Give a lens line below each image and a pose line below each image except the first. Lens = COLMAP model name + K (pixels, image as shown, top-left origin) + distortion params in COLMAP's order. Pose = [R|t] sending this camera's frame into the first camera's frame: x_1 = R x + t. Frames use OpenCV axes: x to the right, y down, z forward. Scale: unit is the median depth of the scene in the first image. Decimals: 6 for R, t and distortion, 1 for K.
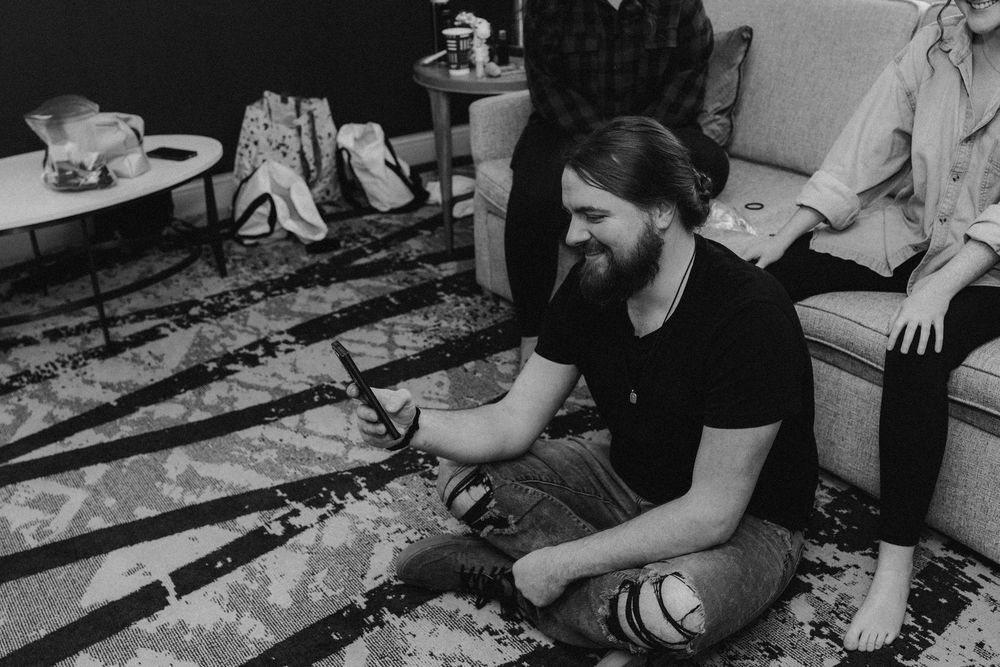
lens RADIAL K [[1071.4, 0, 500.0], [0, 1071.4, 333.5], [0, 0, 1]] dist [-0.039775, 0.009303]
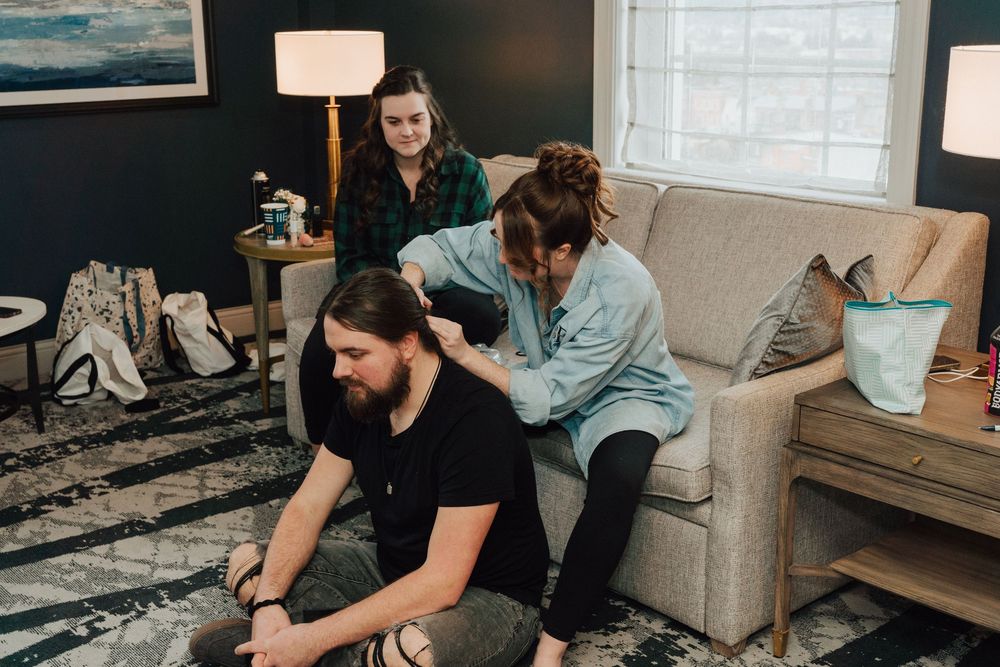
lens RADIAL K [[1181.3, 0, 500.0], [0, 1181.3, 333.5], [0, 0, 1]] dist [-0.009309, 0.025478]
pose [[0.992758, 0.005723, 0.119993, 0.046116], [0.015908, 0.983805, -0.178535, 0.067413], [-0.119072, 0.179151, 0.976589, -0.191761]]
